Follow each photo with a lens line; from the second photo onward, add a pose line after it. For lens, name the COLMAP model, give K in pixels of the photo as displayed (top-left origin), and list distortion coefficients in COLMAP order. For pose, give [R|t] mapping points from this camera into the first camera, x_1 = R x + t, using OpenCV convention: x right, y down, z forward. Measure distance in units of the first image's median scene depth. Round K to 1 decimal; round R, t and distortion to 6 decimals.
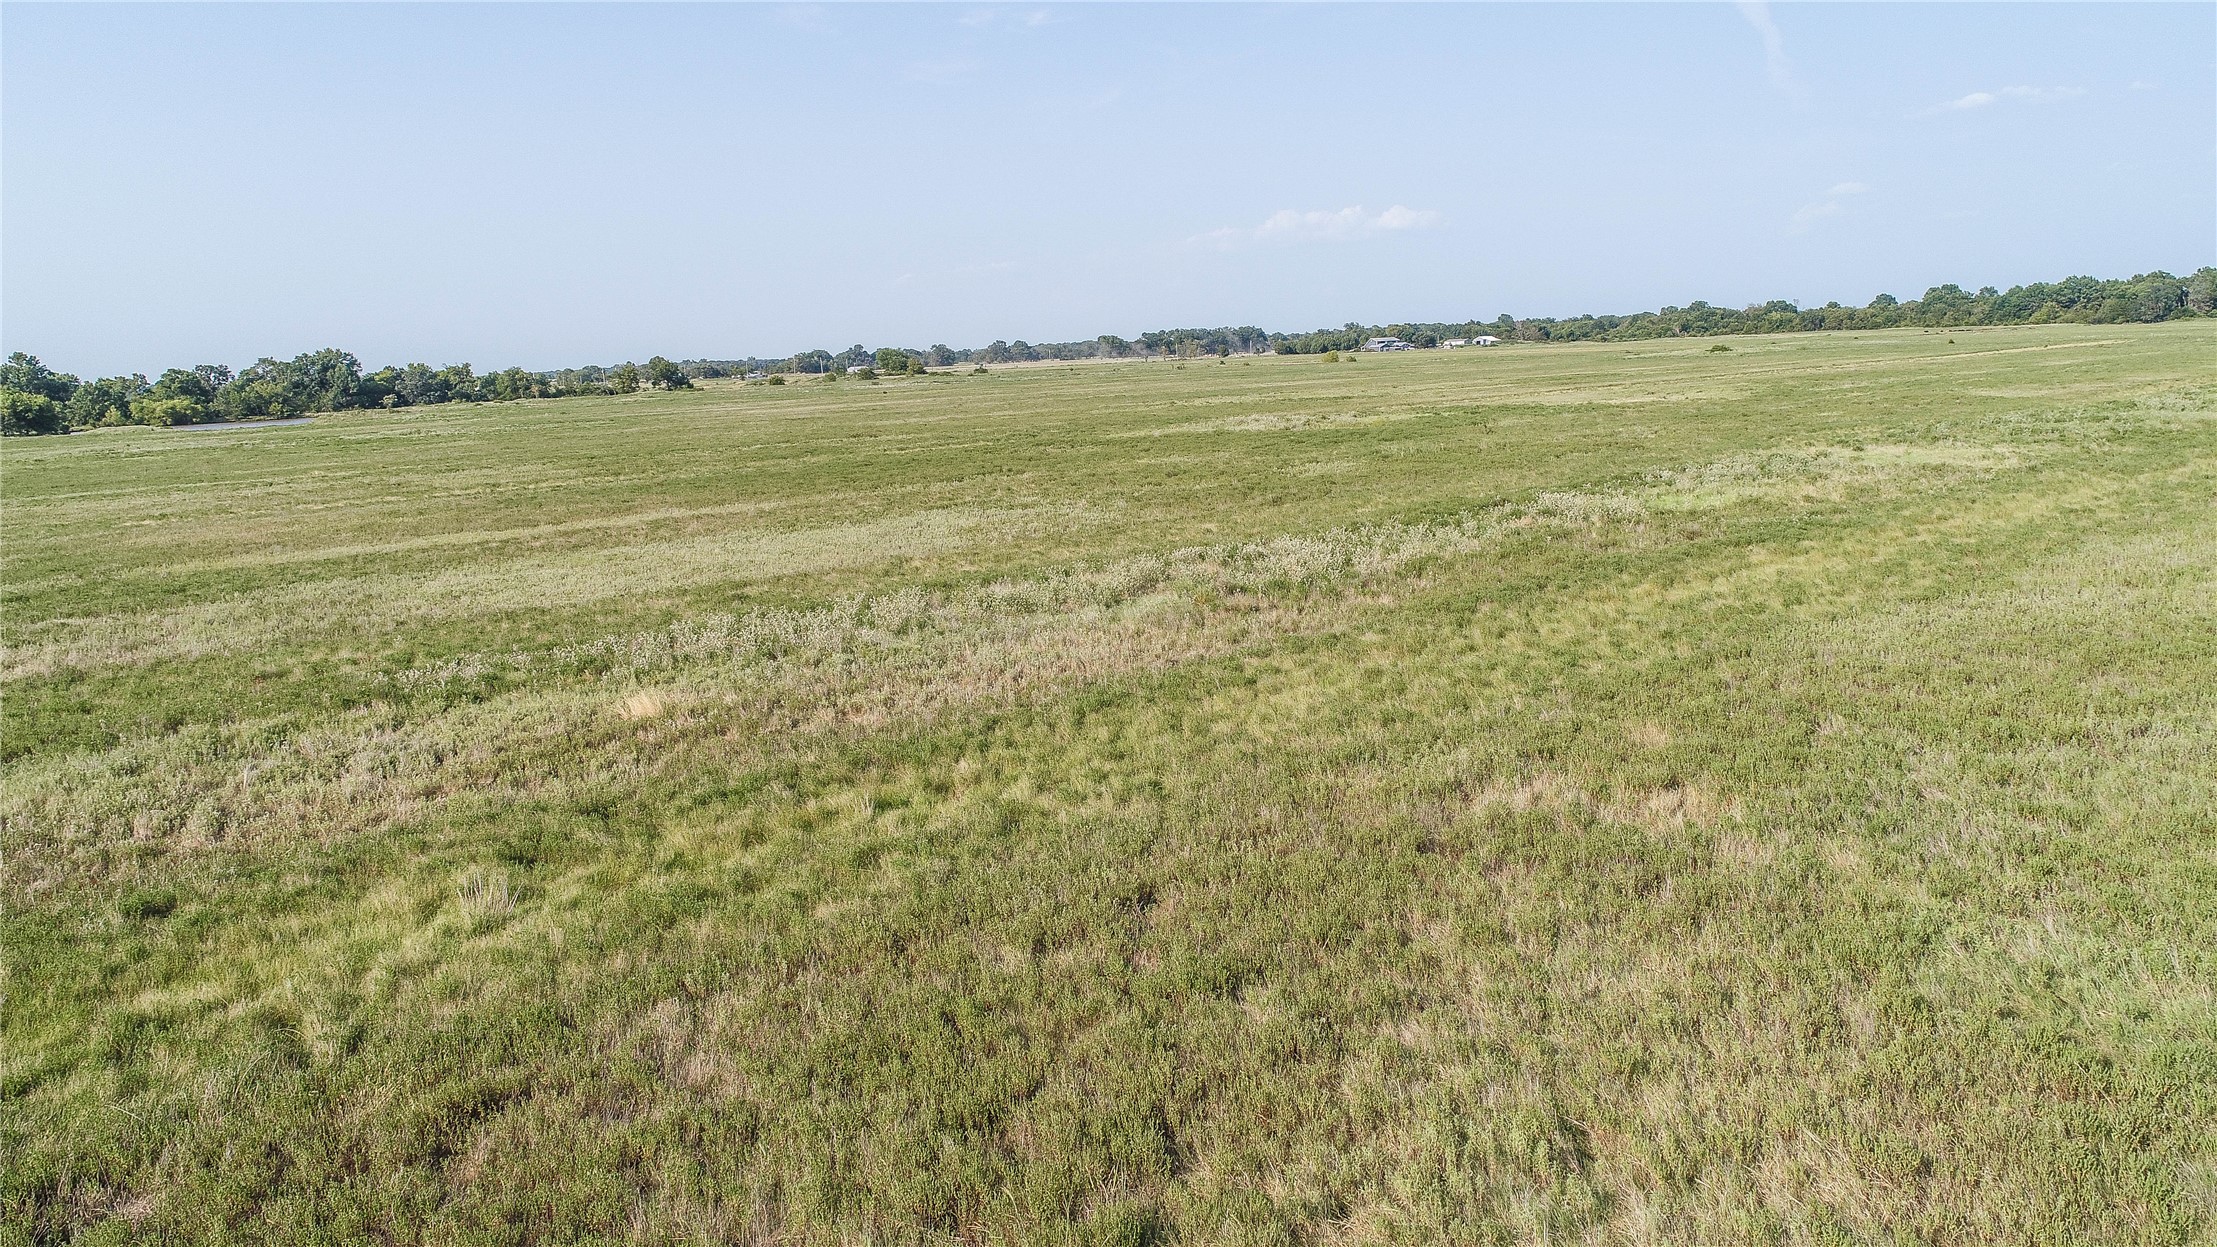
lens RADIAL K [[1481.2, 0, 1108.8], [0, 1481.2, 615.2], [0, 0, 1]] dist [-0.007682, 0.003654]
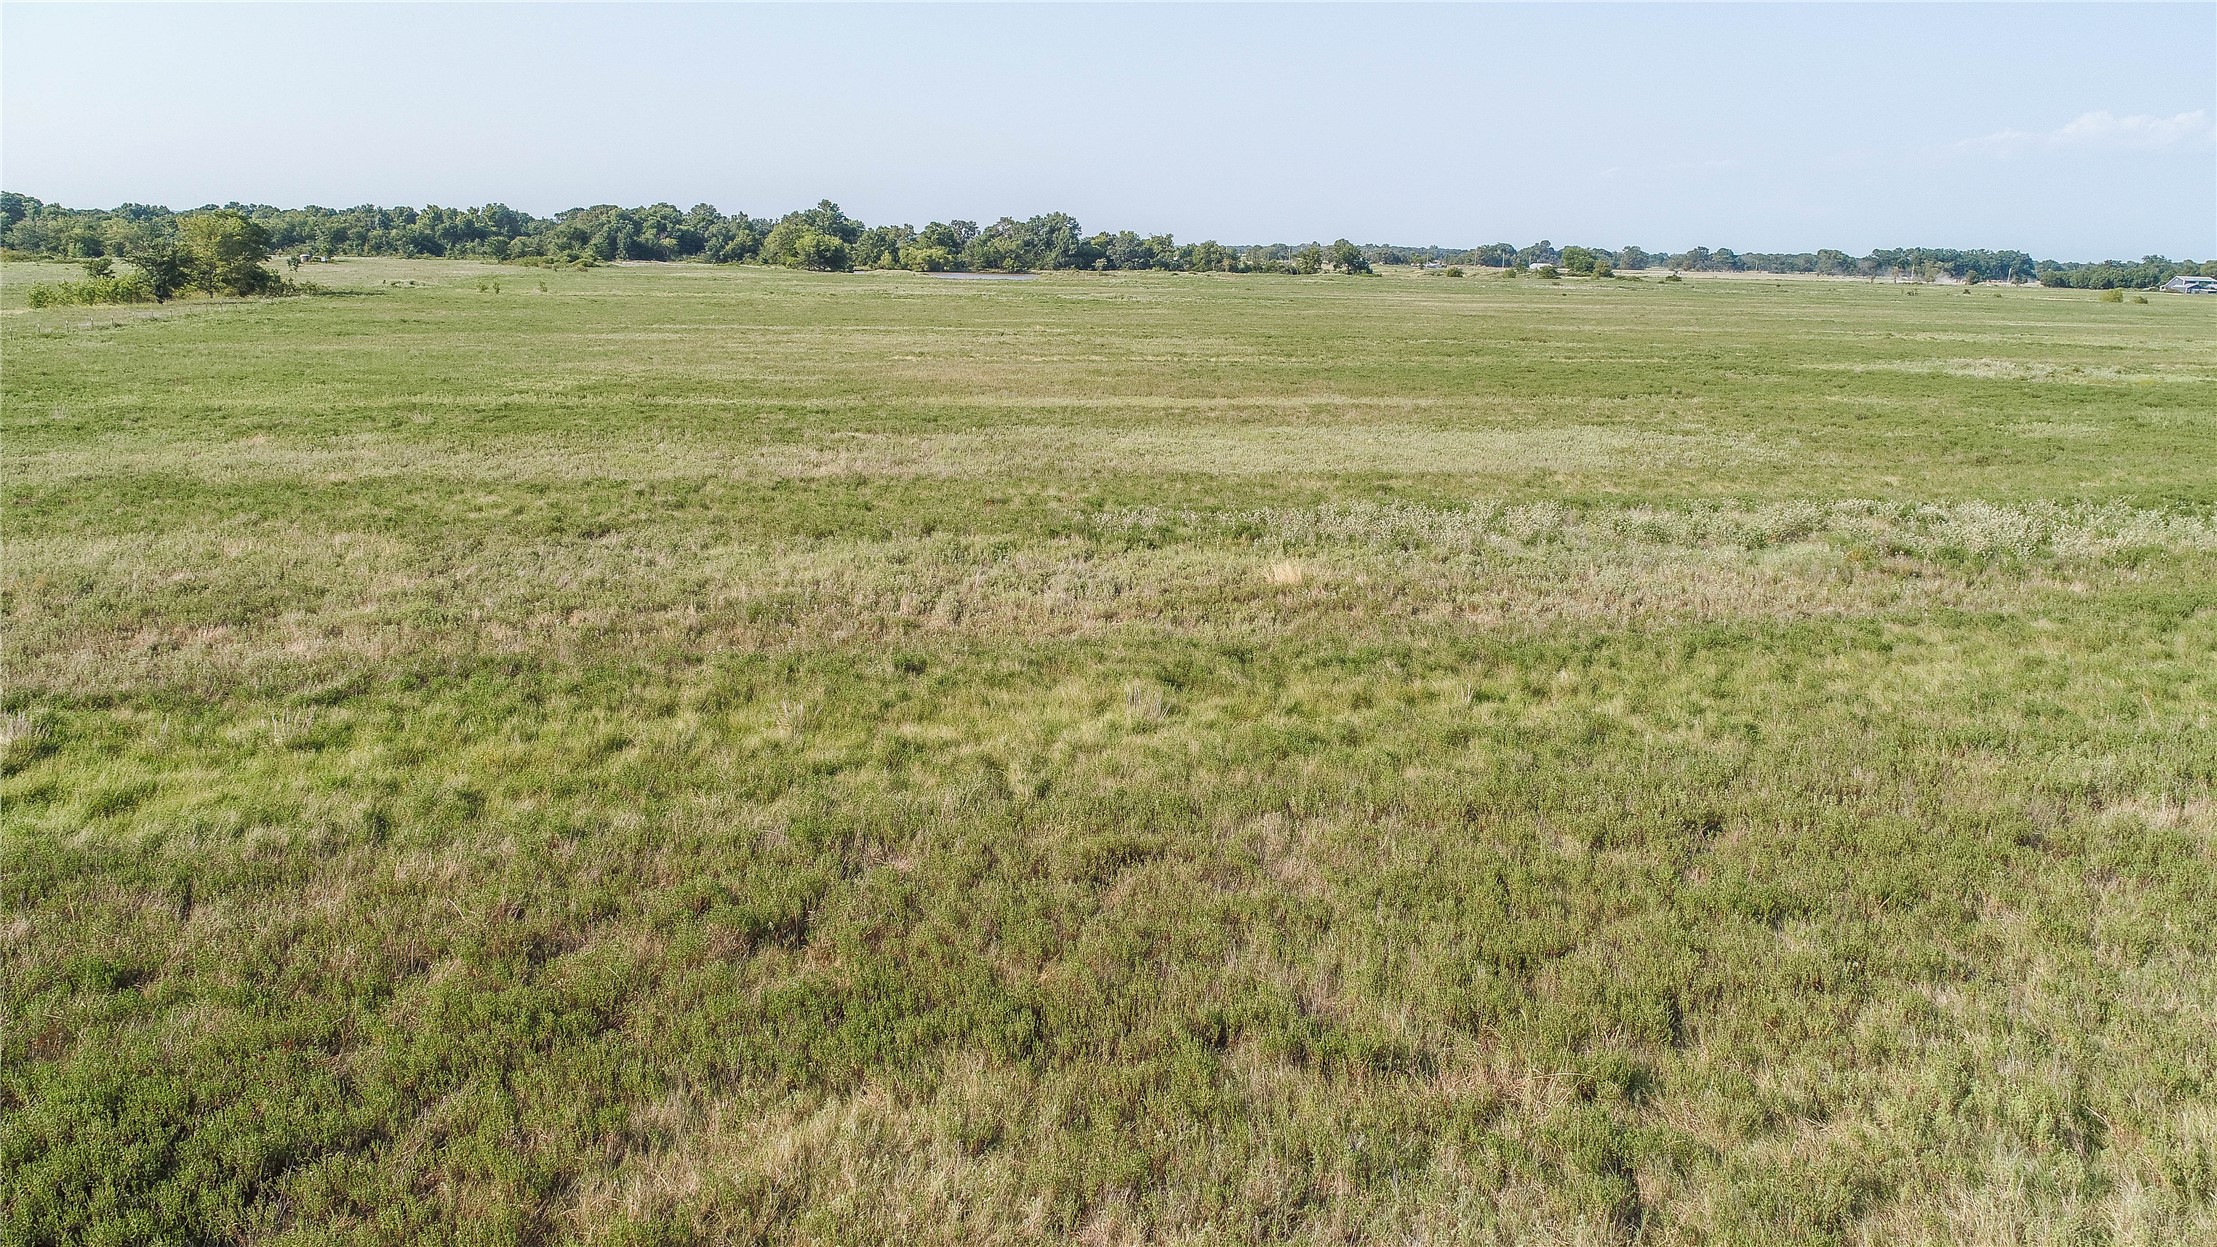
lens RADIAL K [[1481.2, 0, 1108.9], [0, 1481.2, 621.1], [0, 0, 1]] dist [-0.007682, 0.003654]
pose [[0.901075, 0.170073, -0.398922, 0.001538], [-0.139527, 0.984674, 0.104639, -0.000179], [0.410605, -0.038627, 0.910995, -0.006250]]
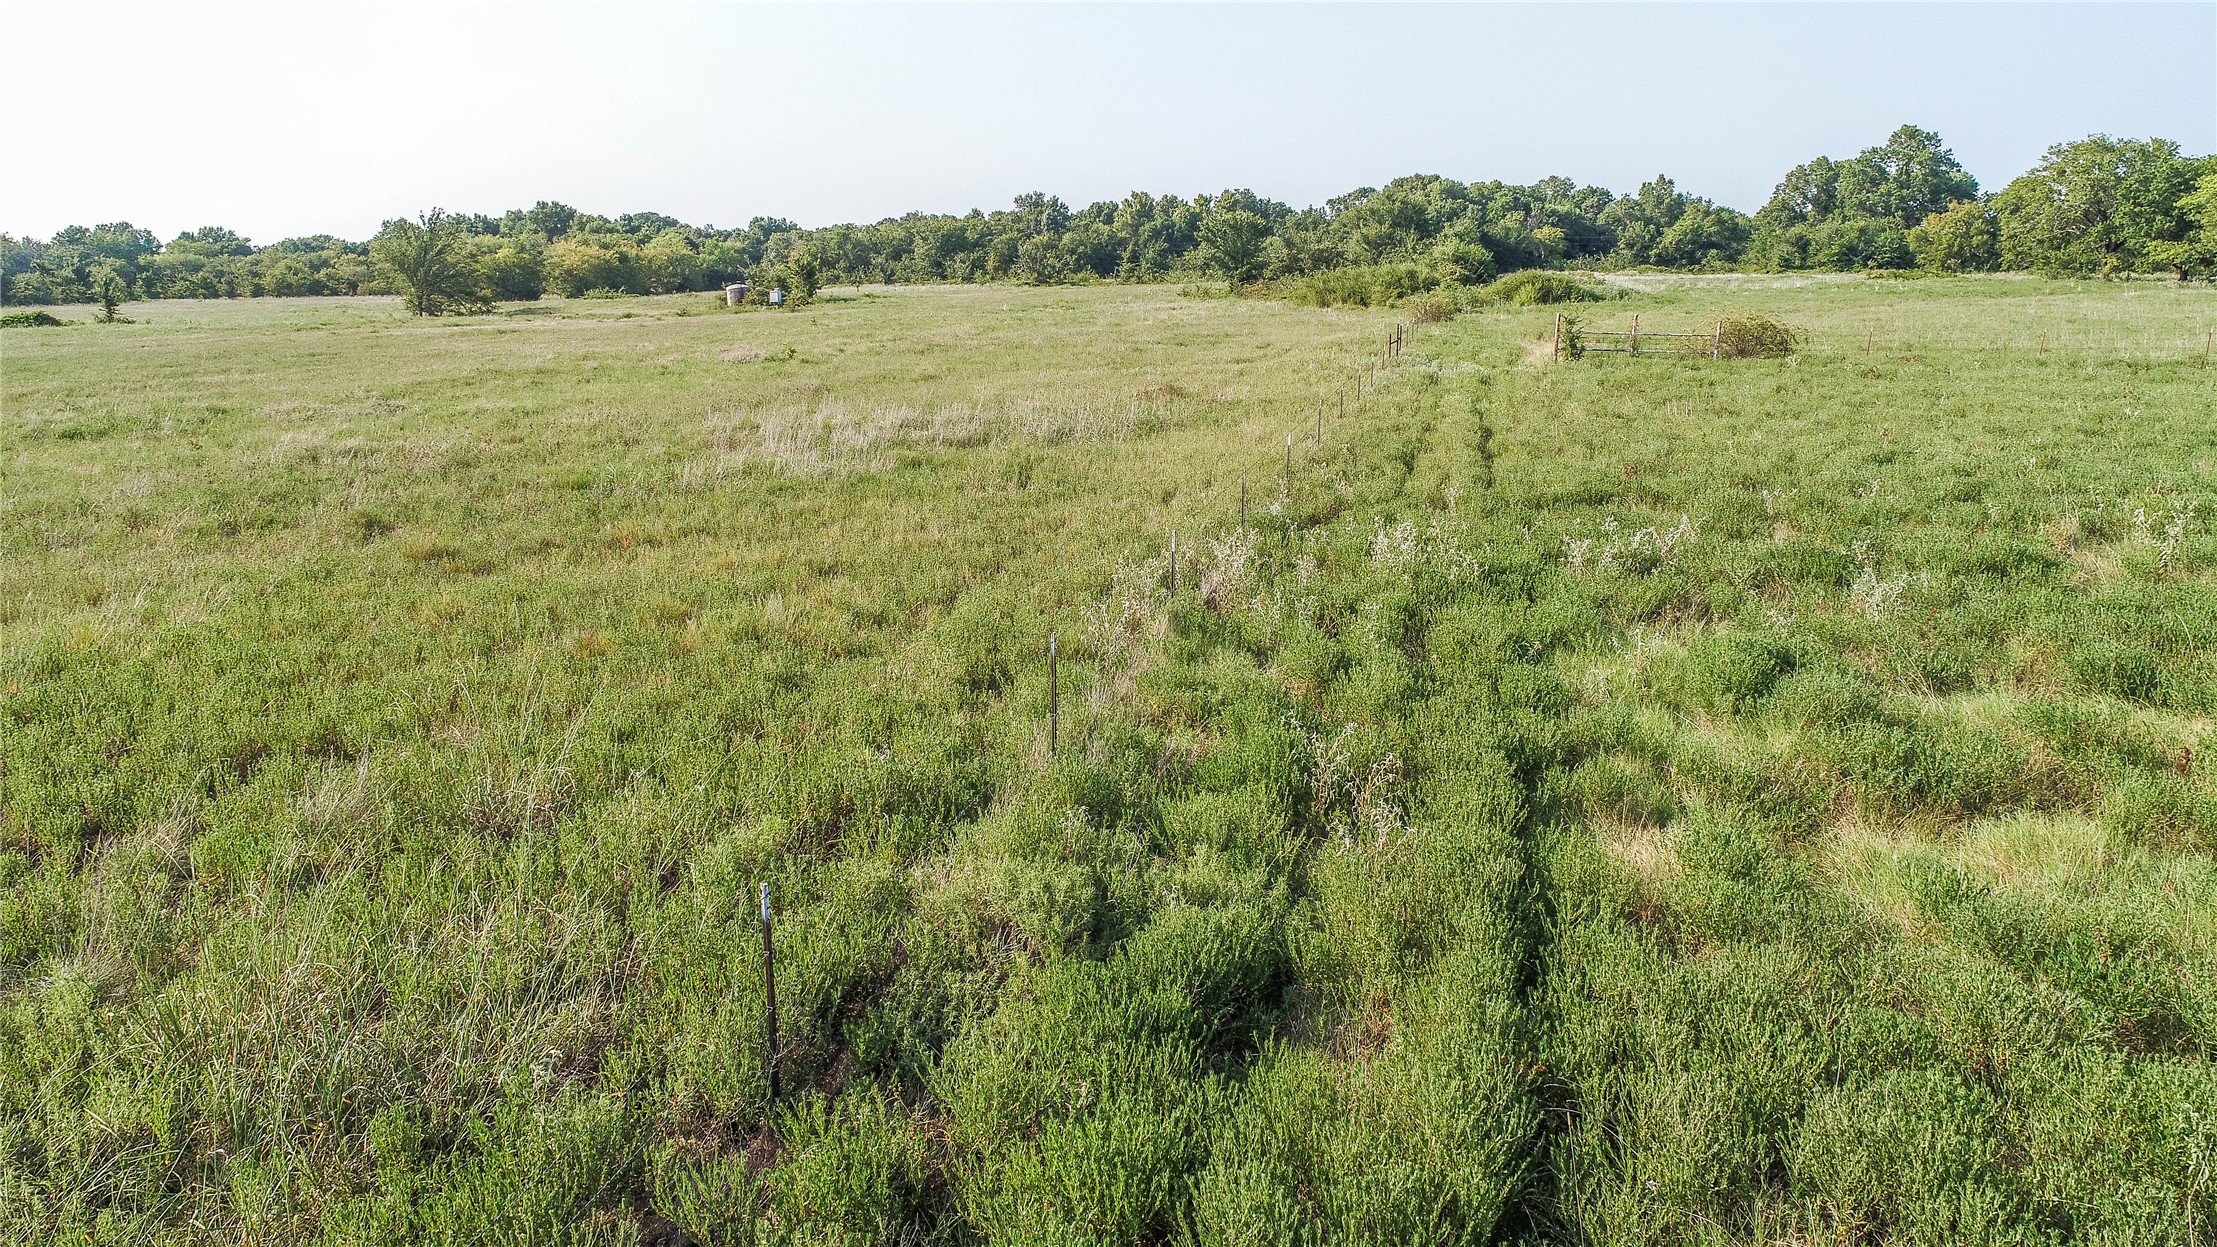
lens RADIAL K [[1481.2, 0, 1105.9], [0, 1481.2, 633.5], [0, 0, 1]] dist [-0.007682, 0.003654]
pose [[0.614559, 0.228868, -0.754942, -0.419479], [-0.146869, 0.973453, 0.175553, -0.042653], [0.775079, 0.002989, 0.631858, 0.382908]]
